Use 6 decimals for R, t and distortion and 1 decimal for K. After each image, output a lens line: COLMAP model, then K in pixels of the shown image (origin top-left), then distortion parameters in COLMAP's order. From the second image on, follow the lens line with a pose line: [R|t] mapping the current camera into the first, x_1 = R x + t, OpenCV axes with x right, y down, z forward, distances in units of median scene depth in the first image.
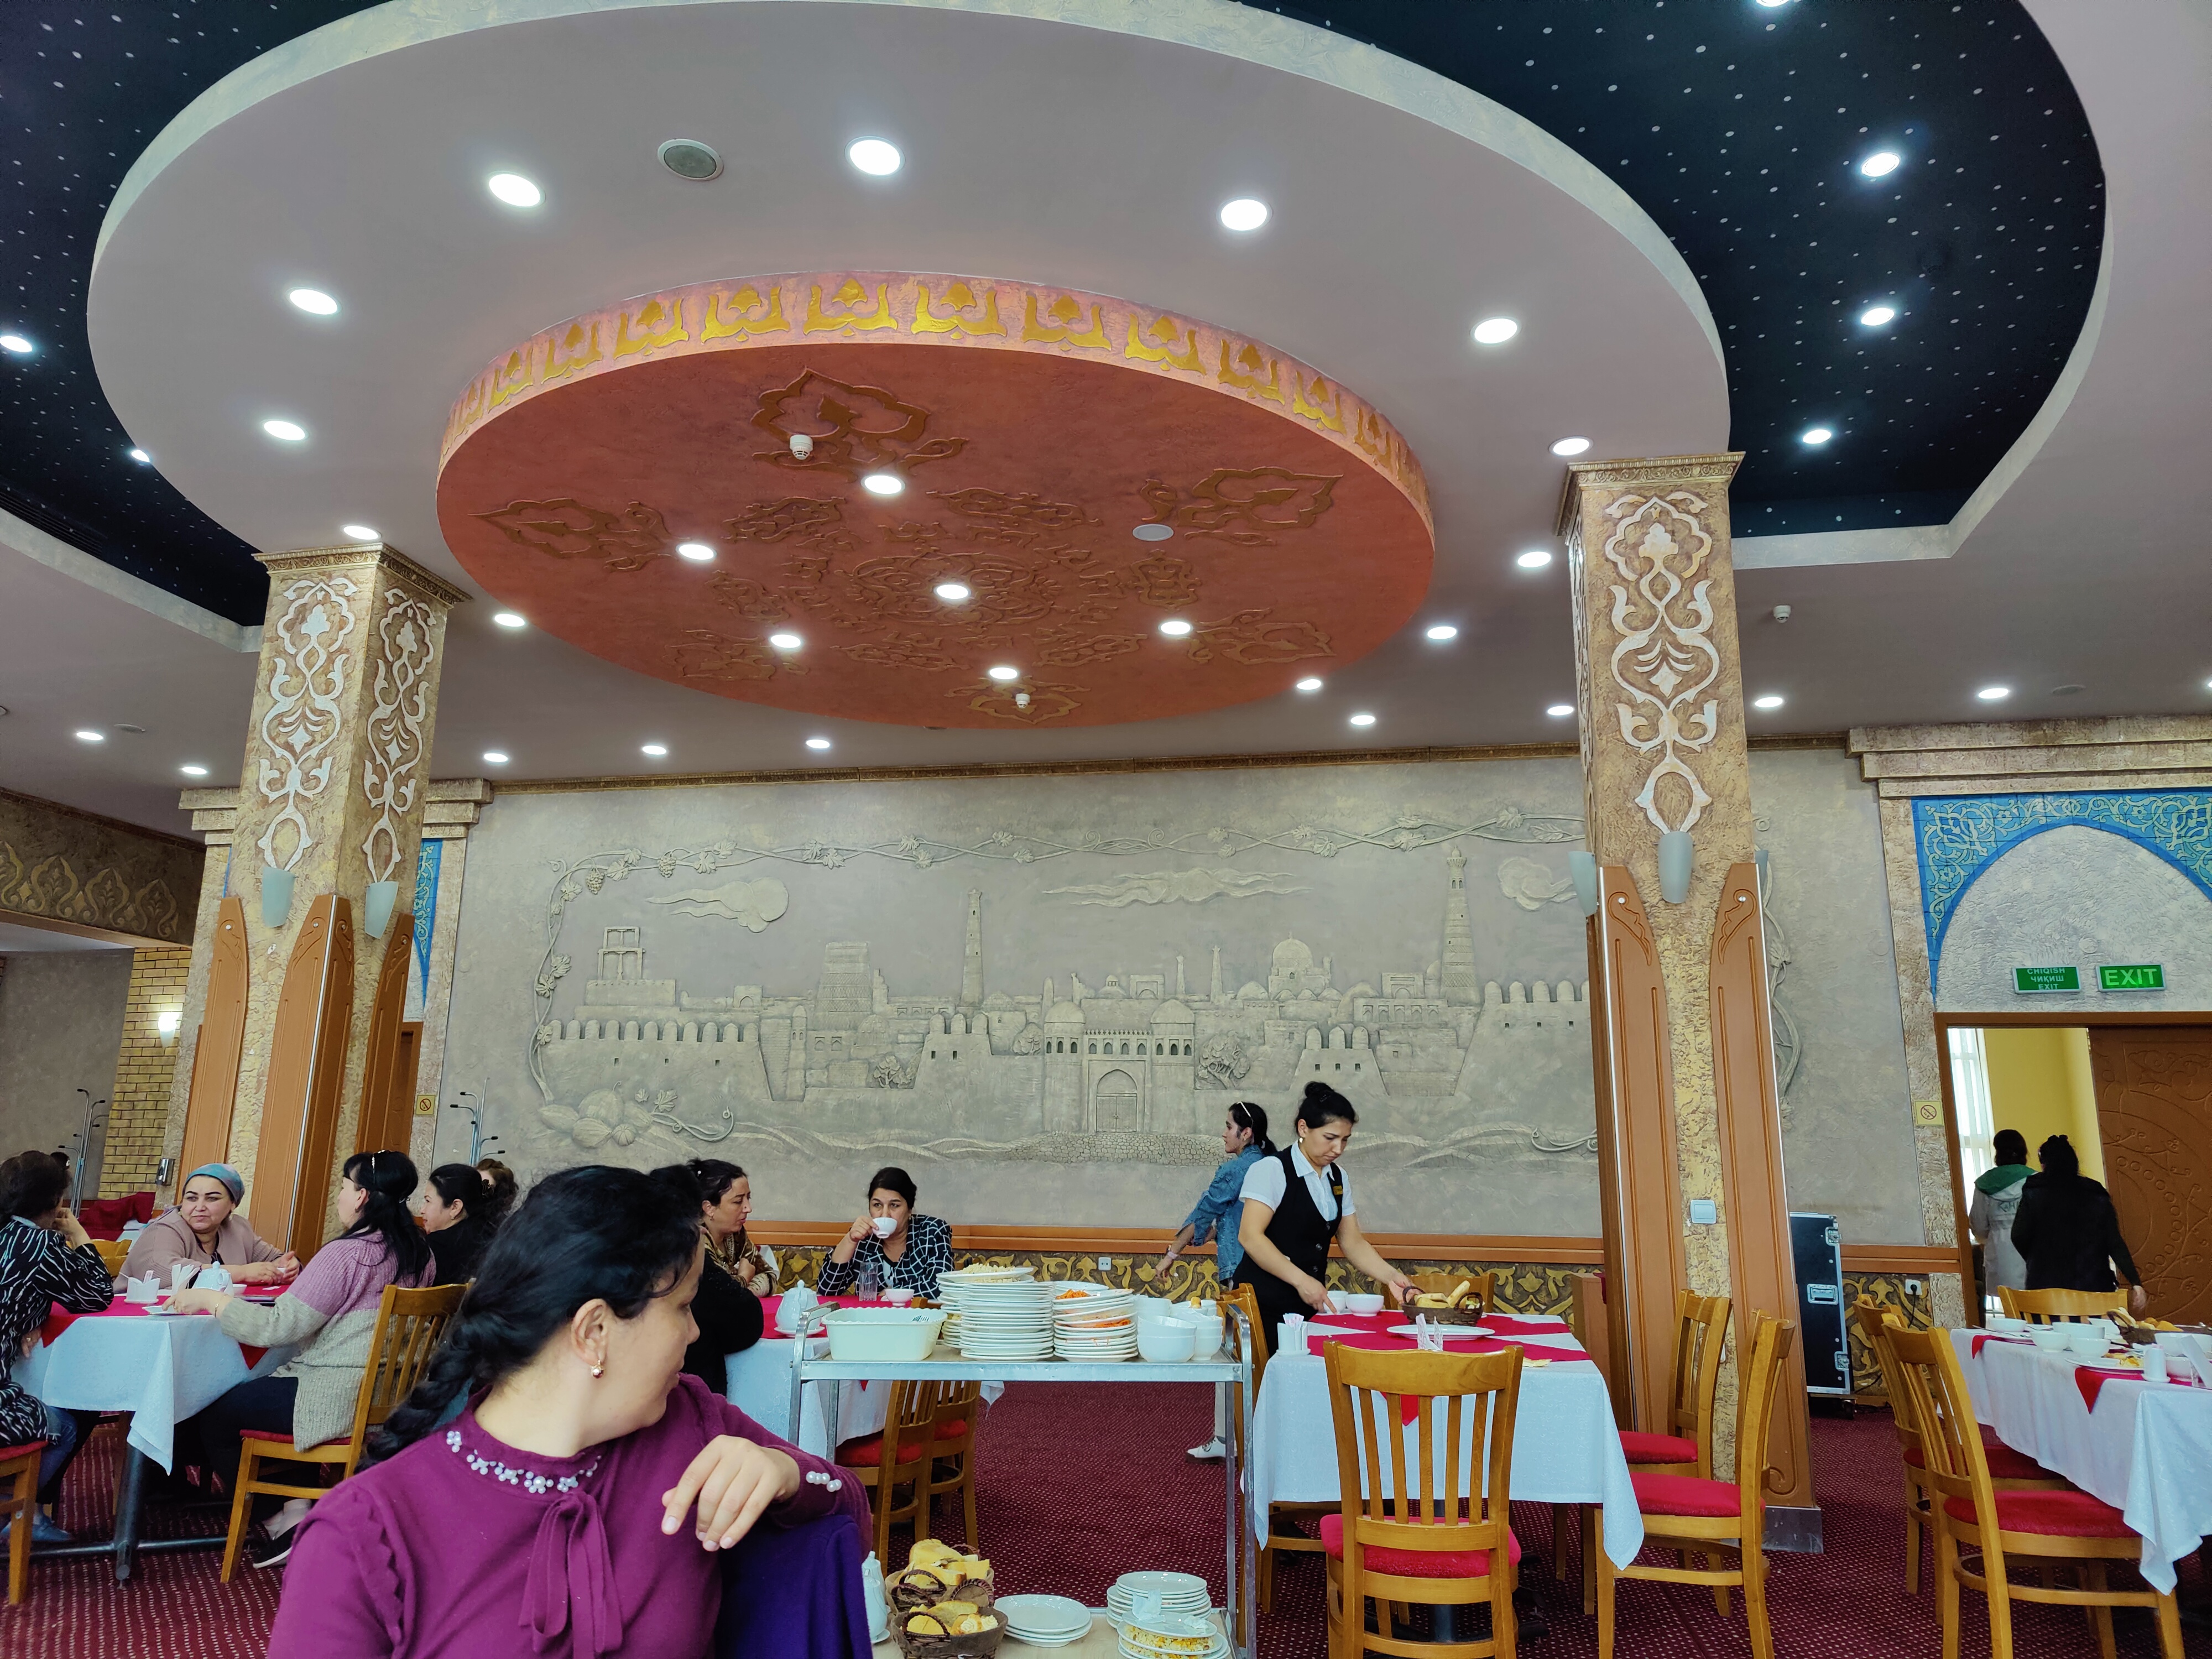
lens RADIAL K [[1569.8, 0, 1109.0], [0, 1569.8, 828.1], [0, 0, 1]] dist [-0.001556, -0.000205]
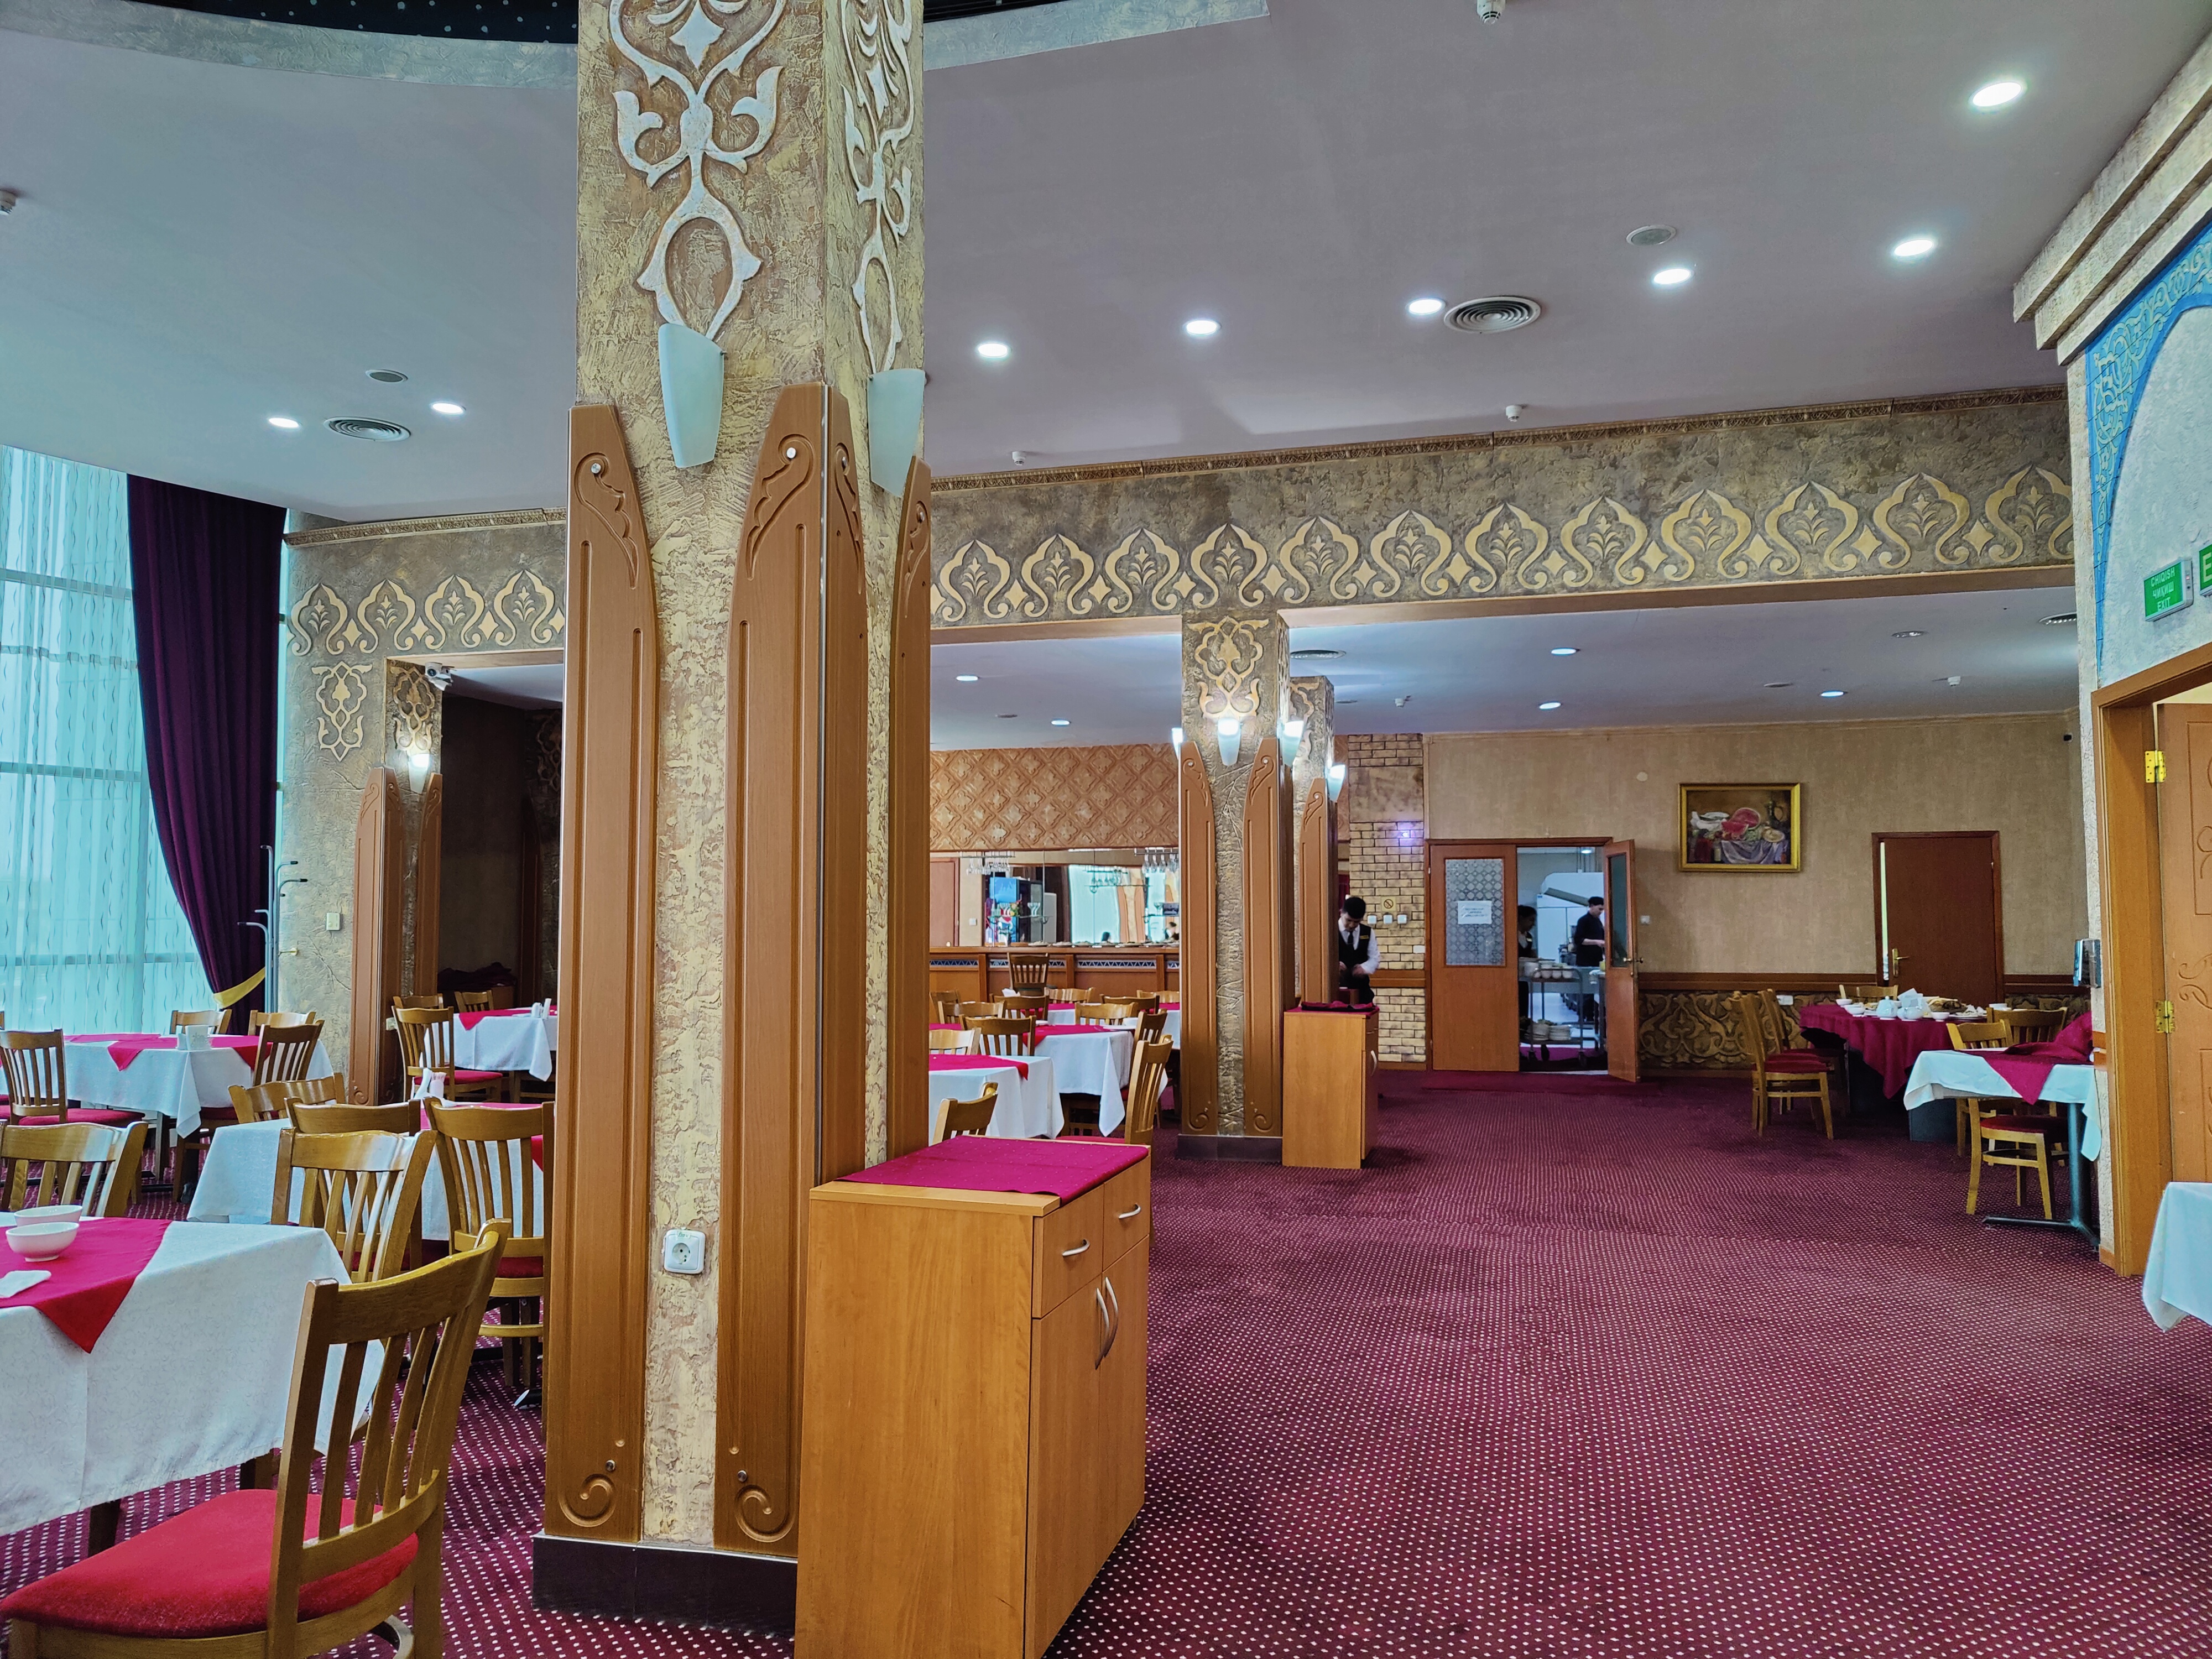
lens RADIAL K [[1569.8, 0, 1107.2], [0, 1569.8, 828.2], [0, 0, 1]] dist [-0.001556, -0.000205]
pose [[-0.048437, -0.074709, -0.996028, -0.053033], [0.225617, 0.970607, -0.083774, 0.222119], [0.973011, -0.228779, -0.030157, 1.077862]]
